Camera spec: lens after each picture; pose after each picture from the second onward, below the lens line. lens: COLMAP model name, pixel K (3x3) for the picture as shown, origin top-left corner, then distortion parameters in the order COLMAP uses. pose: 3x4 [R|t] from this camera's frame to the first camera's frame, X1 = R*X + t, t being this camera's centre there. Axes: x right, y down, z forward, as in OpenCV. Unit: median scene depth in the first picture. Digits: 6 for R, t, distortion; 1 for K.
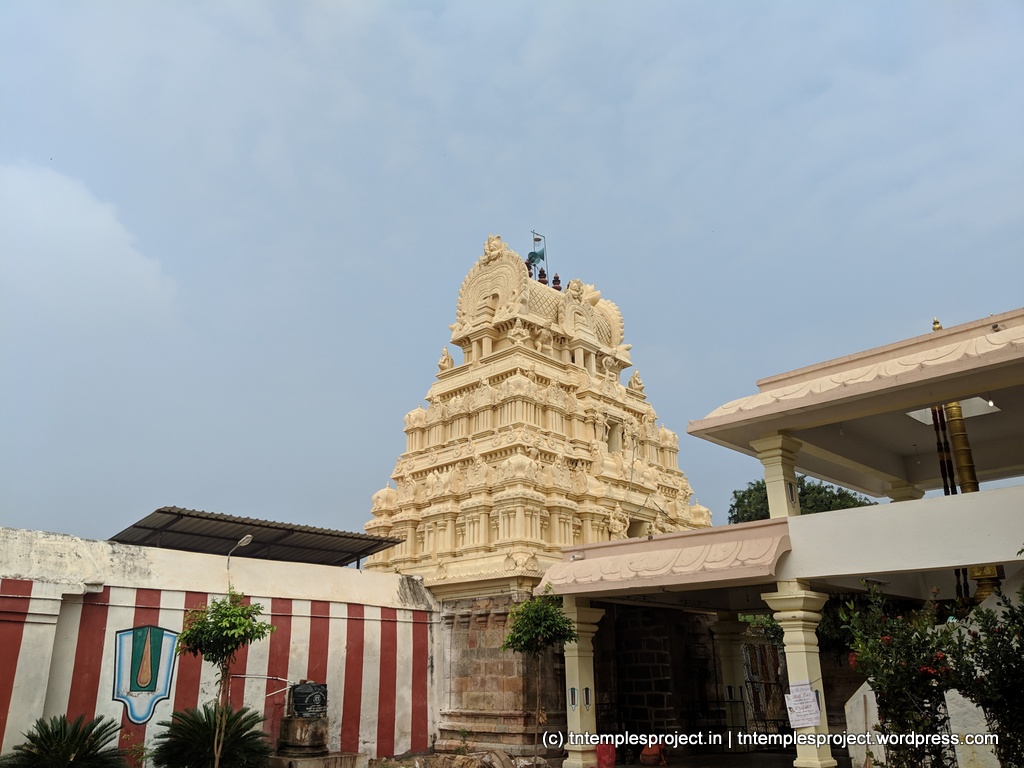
lens RADIAL K [[783.3, 0, 512.0], [0, 783.3, 384.0], [0, 0, 1]] dist [0.084159, -0.170222]
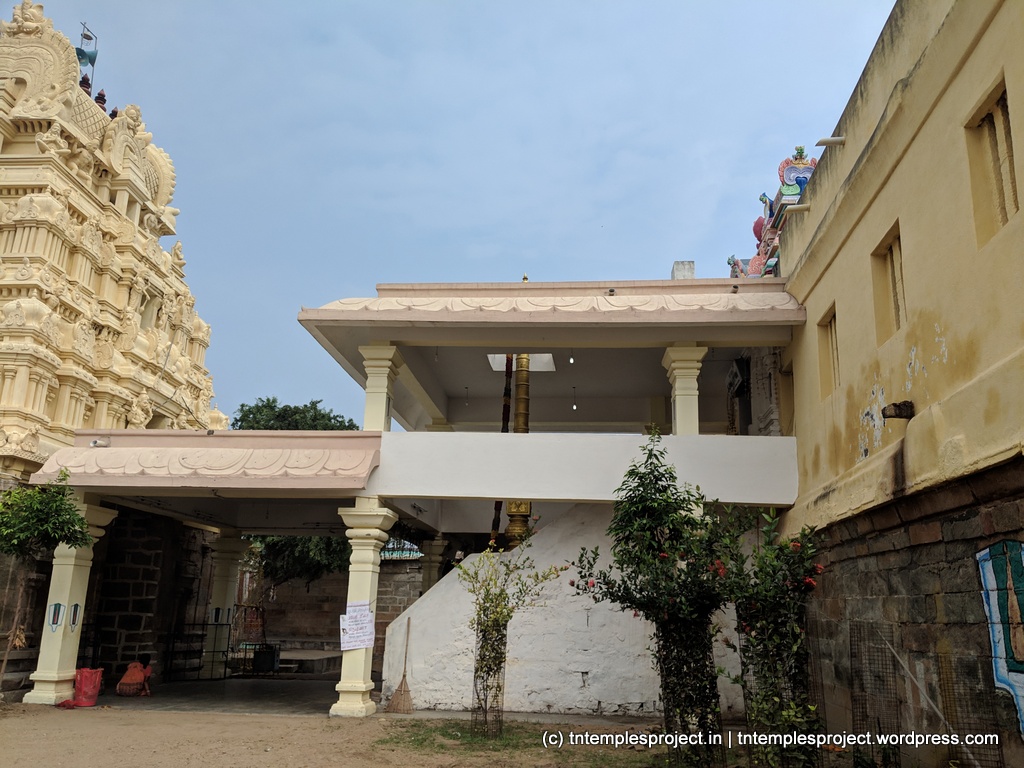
lens RADIAL K [[813.2, 0, 512.0], [0, 813.2, 384.0], [0, 0, 1]] dist [0.088734, -0.108545]
pose [[0.776498, 0.194196, 0.599449, -0.083406], [-0.248432, 0.968616, 0.008017, 0.045200], [-0.579079, -0.155147, 0.800373, 0.096235]]
